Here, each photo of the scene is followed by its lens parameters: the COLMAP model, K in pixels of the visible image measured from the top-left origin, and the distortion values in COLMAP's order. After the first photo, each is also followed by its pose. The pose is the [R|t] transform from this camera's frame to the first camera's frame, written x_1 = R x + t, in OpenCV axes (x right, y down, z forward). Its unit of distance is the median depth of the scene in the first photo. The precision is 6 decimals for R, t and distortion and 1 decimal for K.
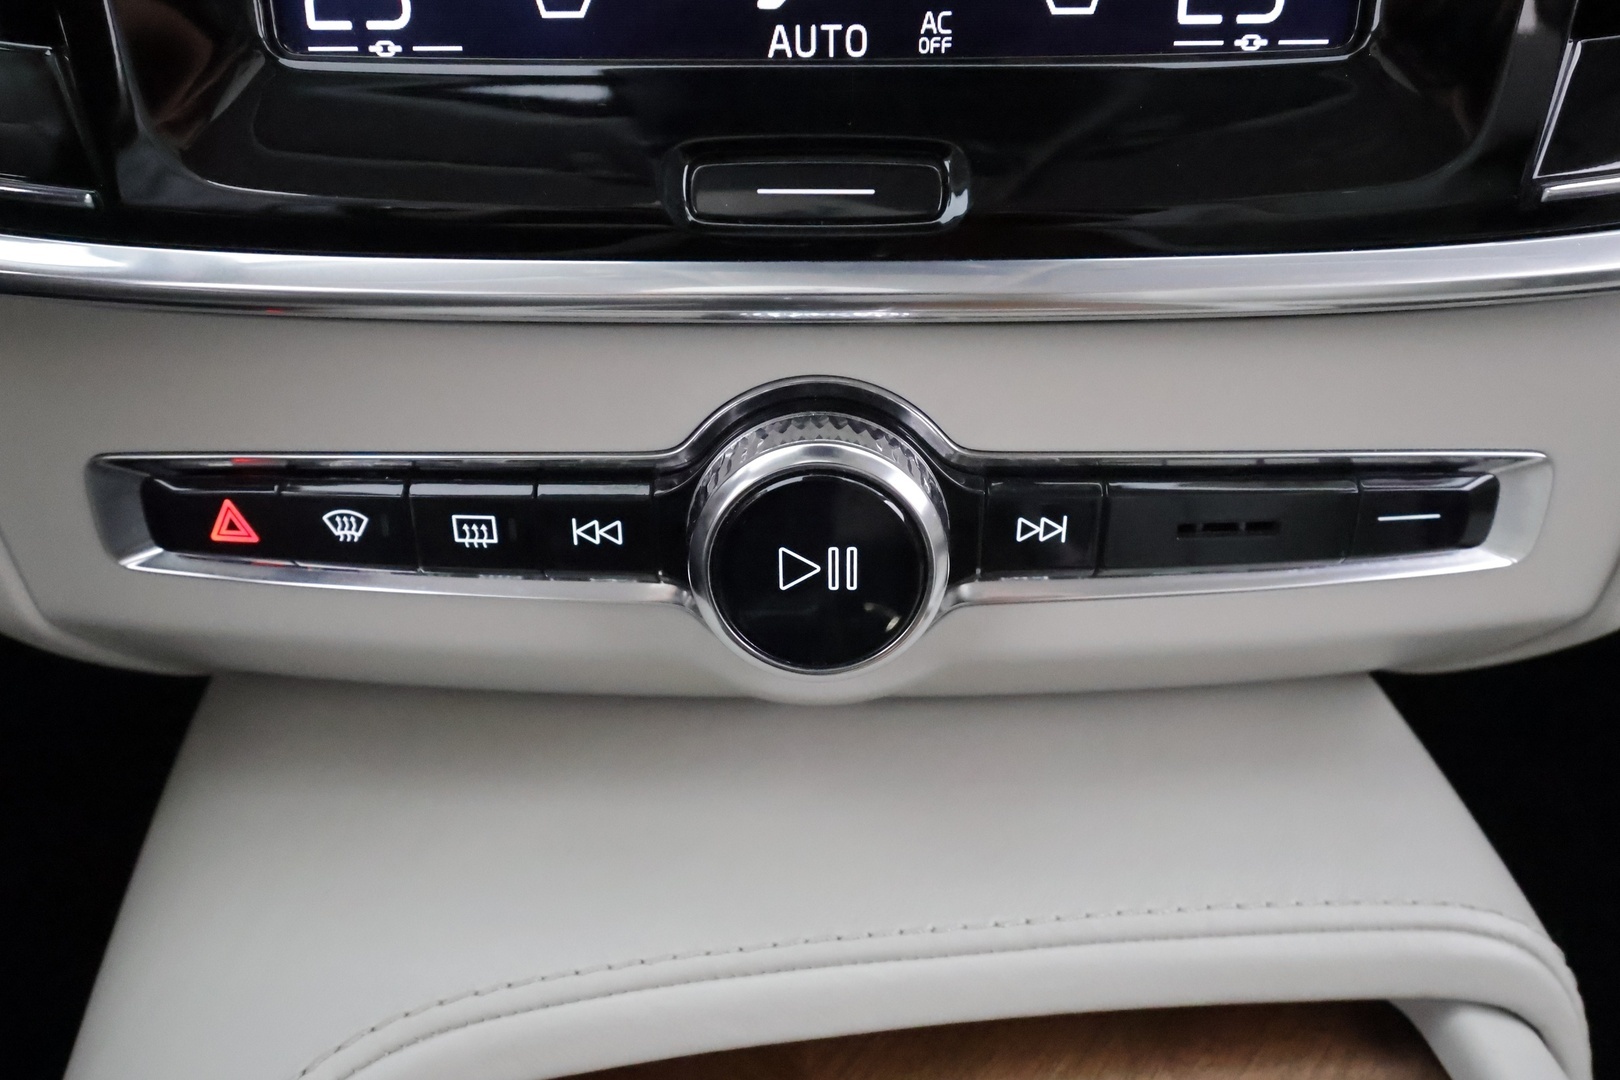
lens RADIAL K [[1152.0, 0, 810.5], [0, 1152.0, 534.5], [0, 0, 1]] dist [-0.002574, 0.005453]
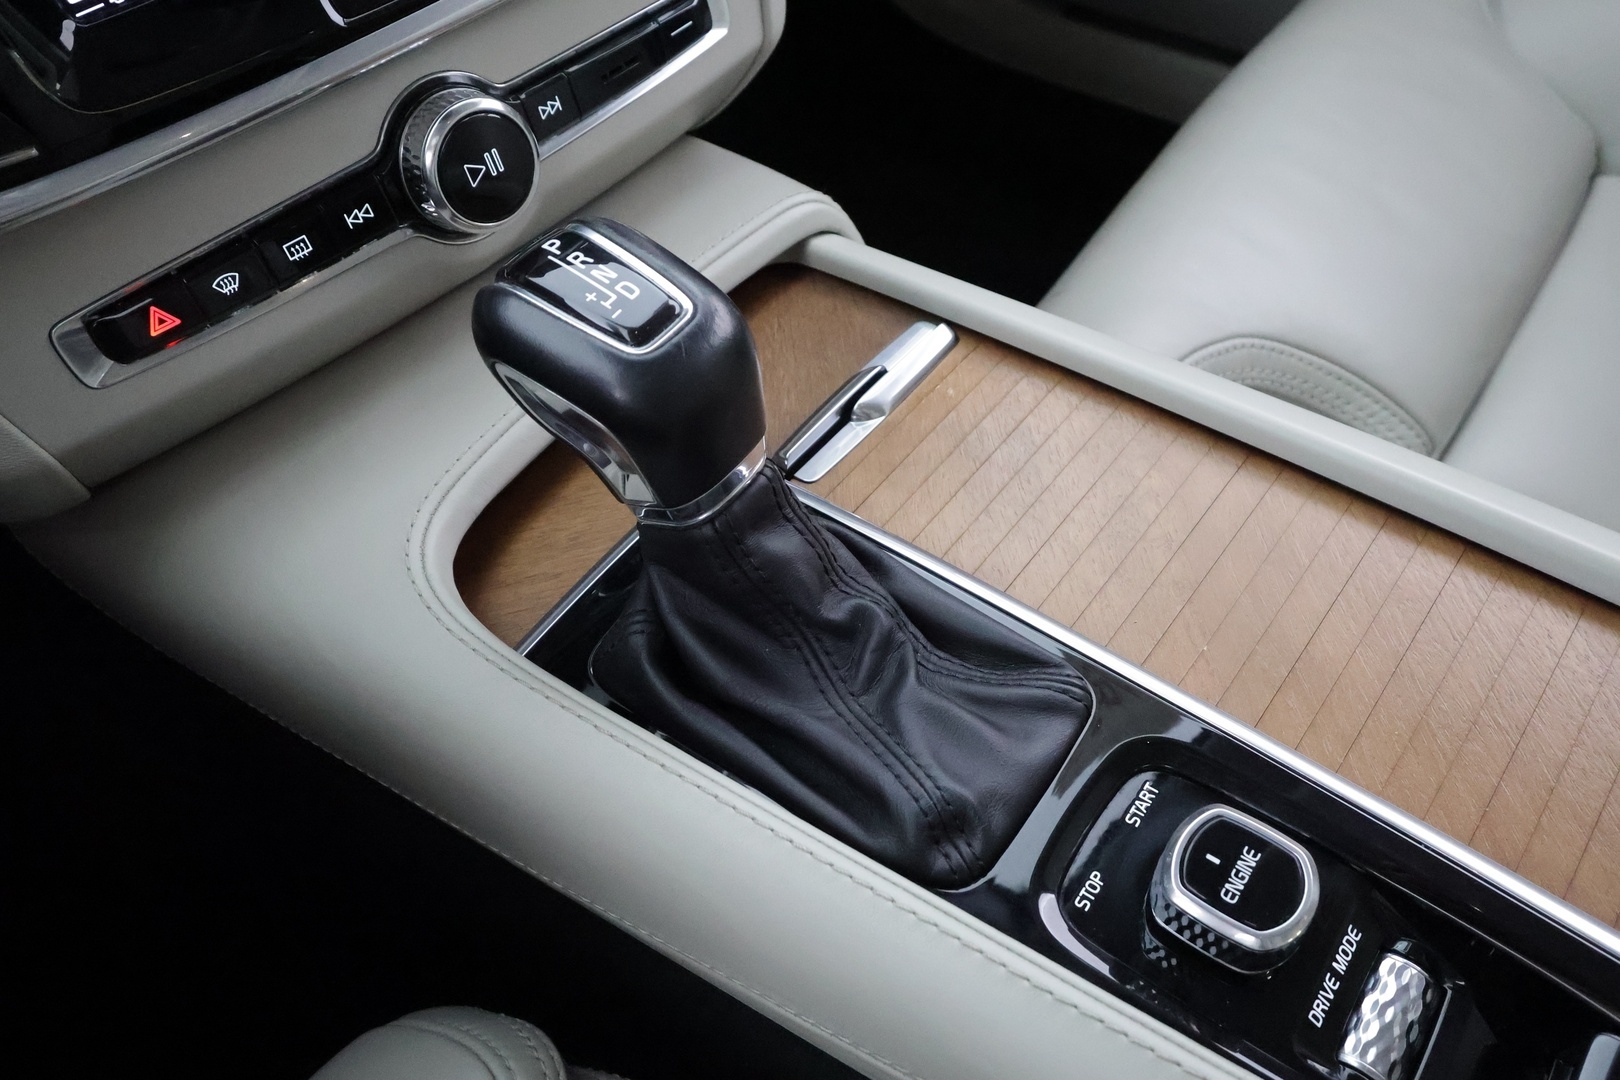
lens RADIAL K [[1152.0, 0, 821.6], [0, 1152.0, 545.0], [0, 0, 1]] dist [-0.002574, 0.005453]
pose [[0.682957, -0.594415, 0.424547, -0.772748], [0.458187, 0.801256, 0.384778, 0.049676], [-0.568889, -0.068265, 0.819577, -0.945454]]
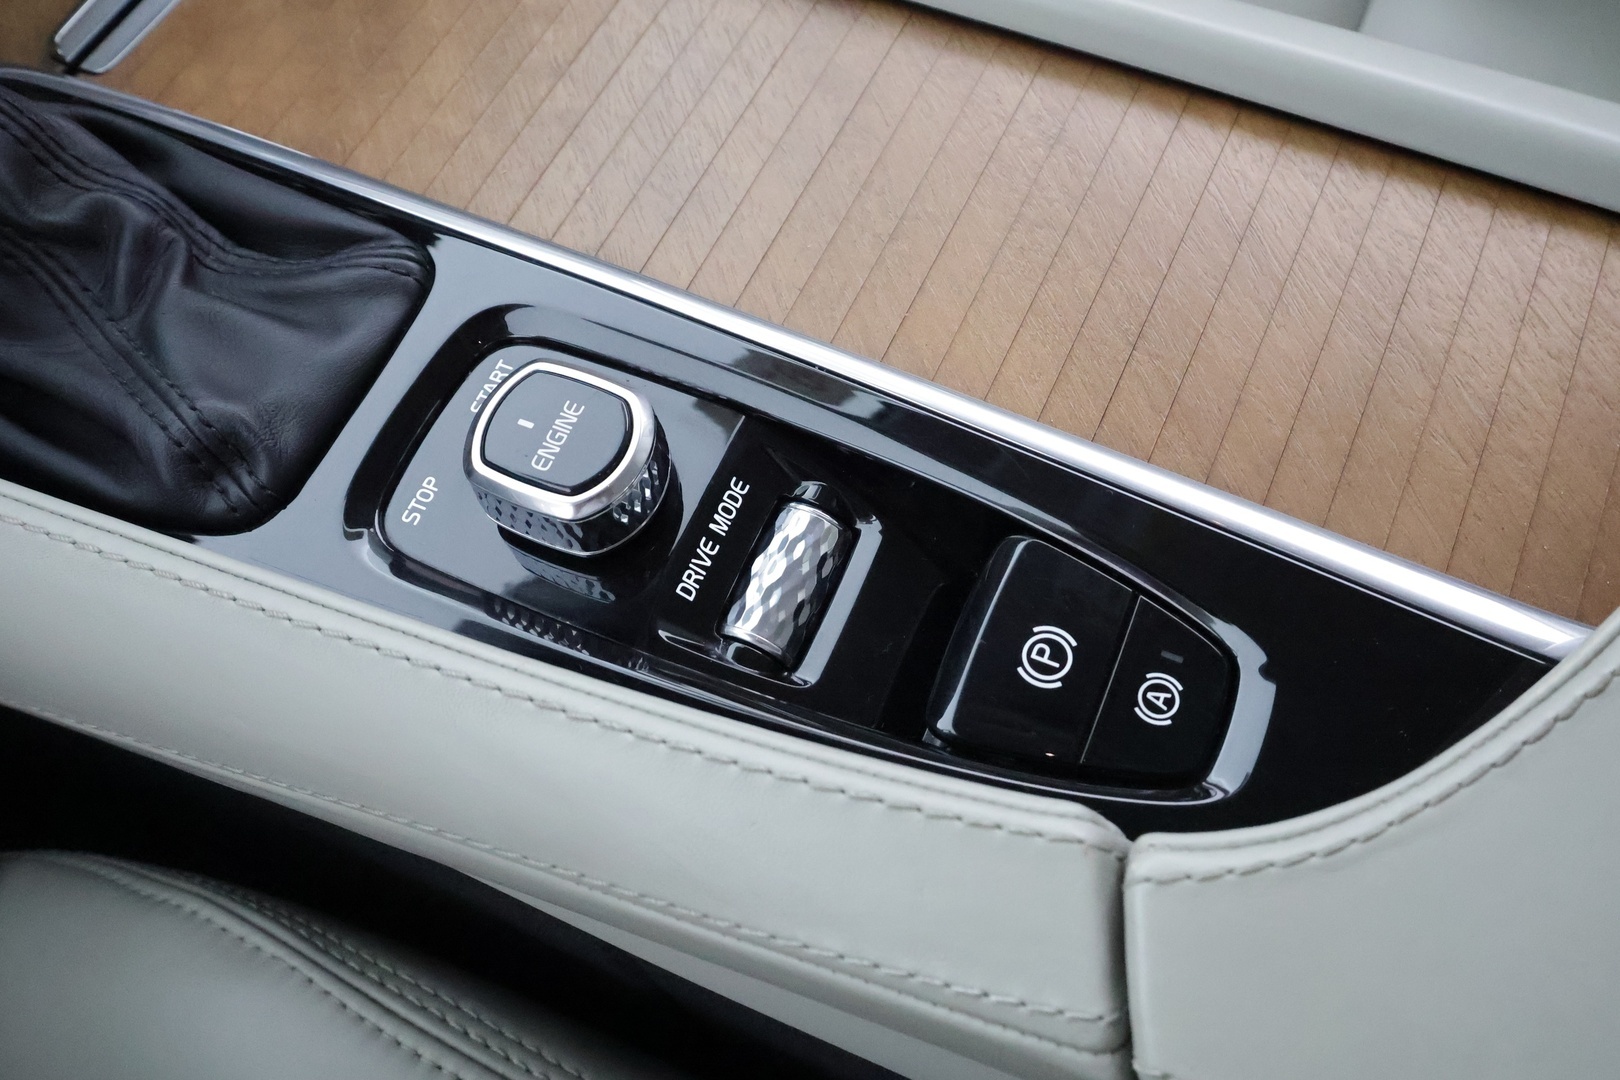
lens RADIAL K [[1229.3, 0, 822.0], [0, 1229.3, 524.8], [0, 0, 1]] dist [0.009838, -0.008171]
pose [[0.509393, -0.780036, 0.363404, -0.420550], [0.527298, 0.616668, 0.584531, 0.664195], [-0.680055, -0.106134, 0.725438, -1.150458]]
